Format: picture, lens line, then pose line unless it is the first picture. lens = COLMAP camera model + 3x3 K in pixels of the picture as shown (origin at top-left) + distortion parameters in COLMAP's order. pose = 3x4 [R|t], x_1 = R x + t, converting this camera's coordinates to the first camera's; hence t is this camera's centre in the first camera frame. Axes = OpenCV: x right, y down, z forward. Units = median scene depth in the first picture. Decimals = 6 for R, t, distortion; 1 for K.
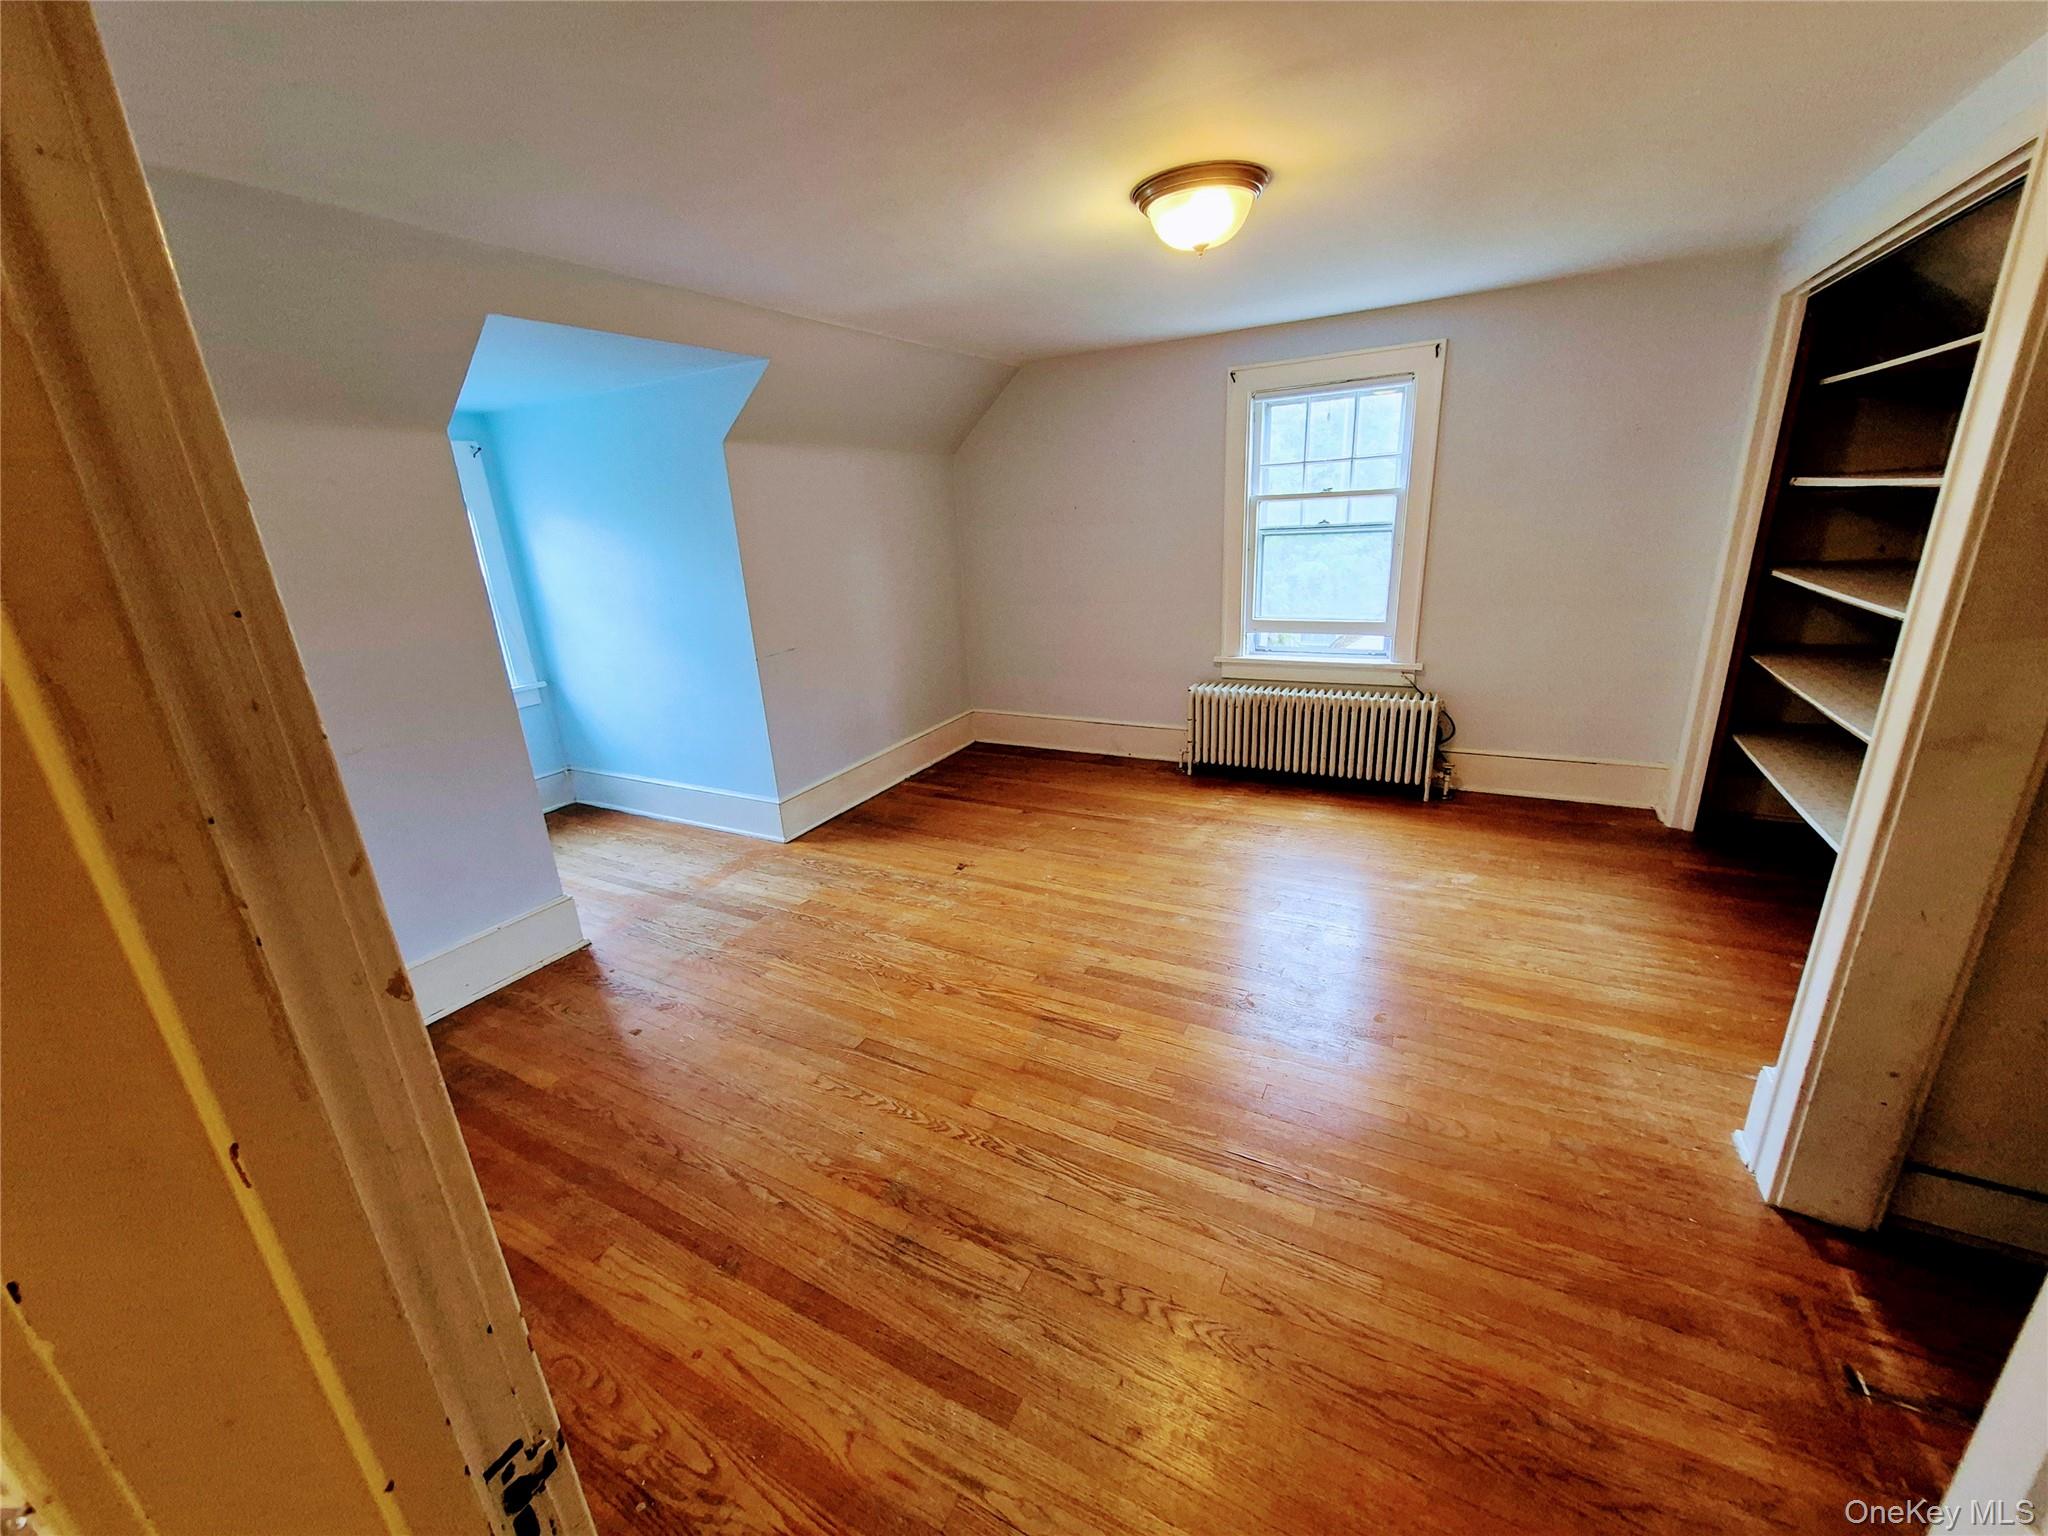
lens RADIAL K [[807.3, 0, 1021.8], [0, 807.3, 771.8], [0, 0, 1]] dist [-0.000995, -0.000009]
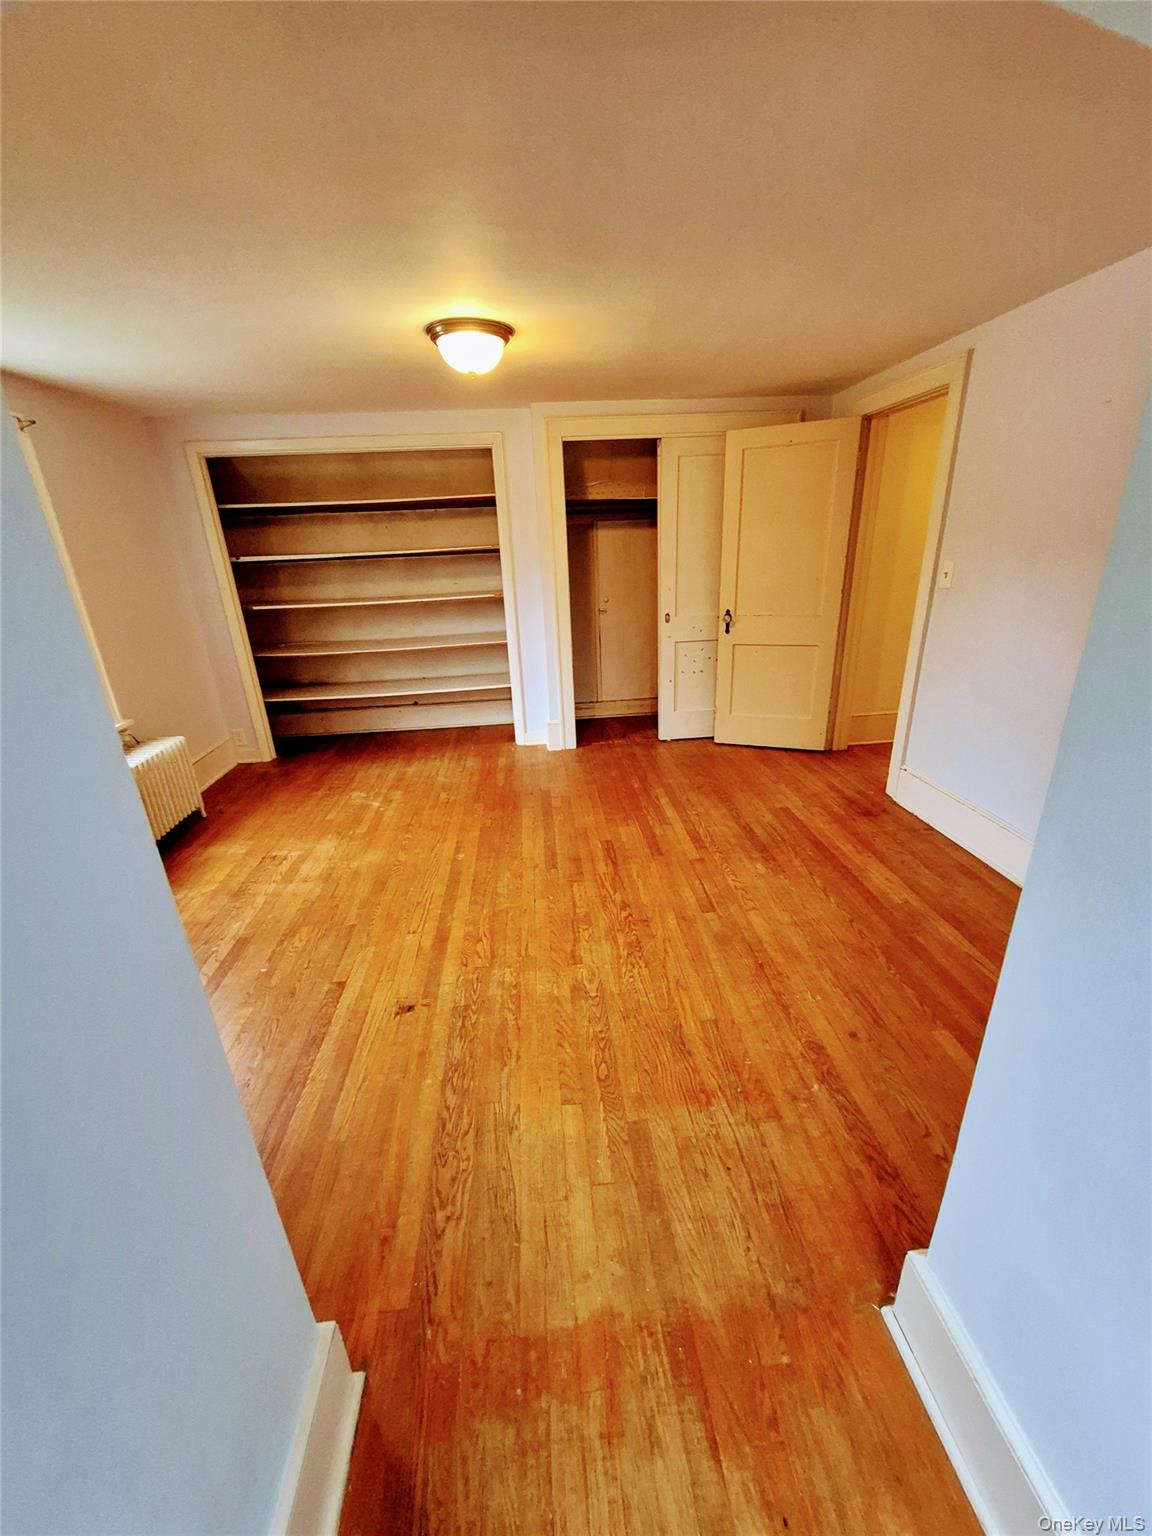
lens RADIAL K [[605.5, 0, 579.6], [0, 605.5, 770.1], [0, 0, 1]] dist [-0.000995, -0.000009]
pose [[-0.560910, -0.220487, 0.797976, -0.804475], [0.322255, 0.829712, 0.455774, -0.389808], [-0.762582, 0.512799, -0.394341, 1.376410]]
